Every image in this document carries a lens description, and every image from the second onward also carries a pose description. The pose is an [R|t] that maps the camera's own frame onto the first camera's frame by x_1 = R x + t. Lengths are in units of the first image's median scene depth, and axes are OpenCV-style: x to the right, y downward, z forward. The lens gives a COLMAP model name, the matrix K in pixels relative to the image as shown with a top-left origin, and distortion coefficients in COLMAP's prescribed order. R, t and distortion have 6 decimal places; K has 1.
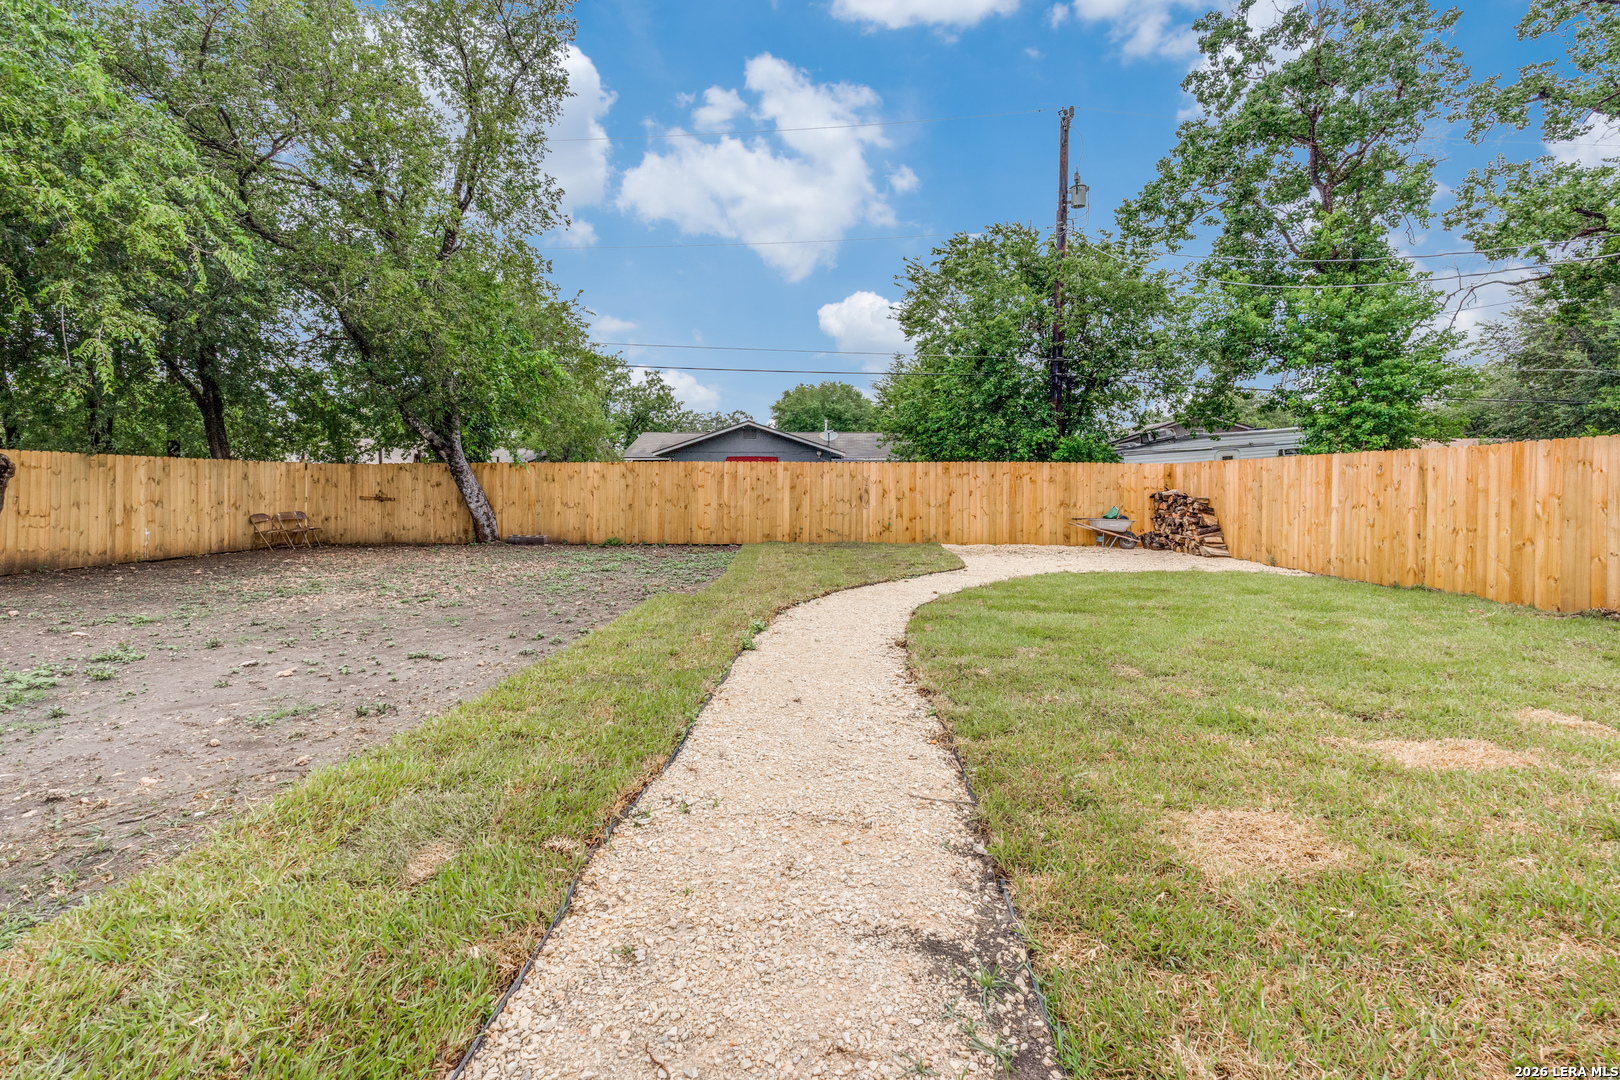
lens RADIAL K [[732.9, 0, 812.1], [0, 732.9, 485.3], [0, 0, 1]] dist [0.000598, 0.000091]
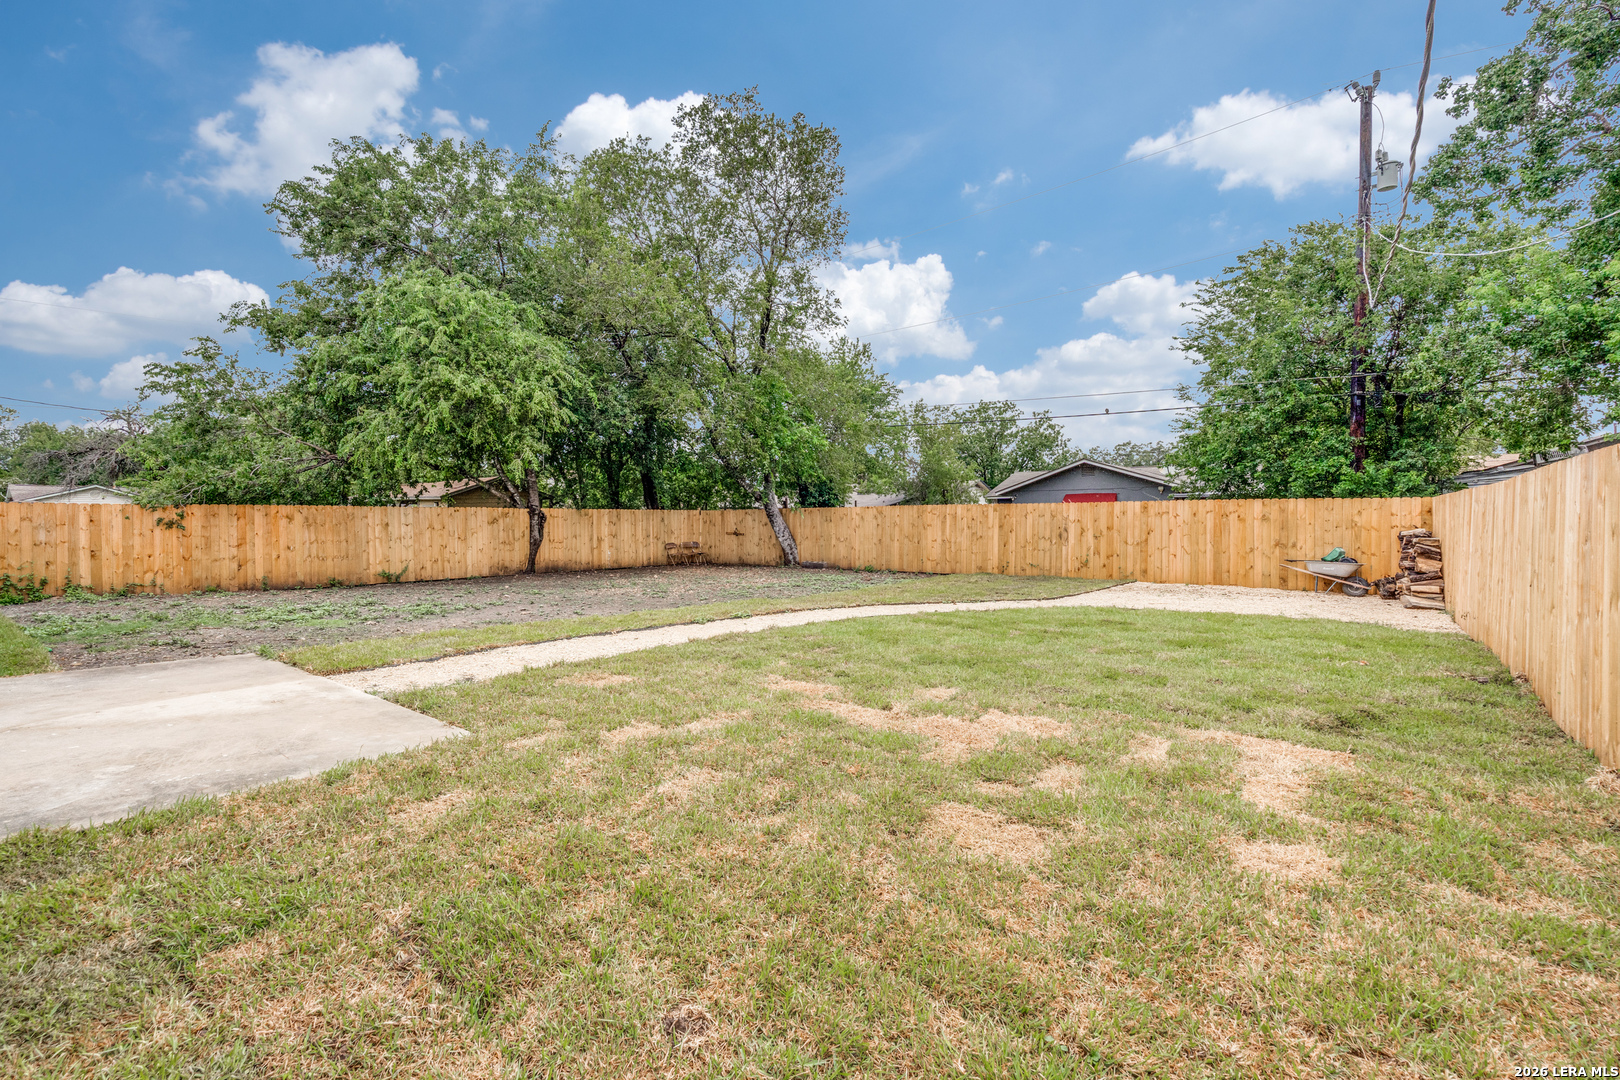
lens RADIAL K [[722.6, 0, 810.0], [0, 722.6, 540.0], [0, 0, 1]] dist [0.000150, -0.000025]
pose [[0.805399, 0.010908, -0.592633, 0.402373], [0.005816, 0.999637, 0.026303, -0.007035], [0.592704, -0.024631, 0.805043, -0.082551]]
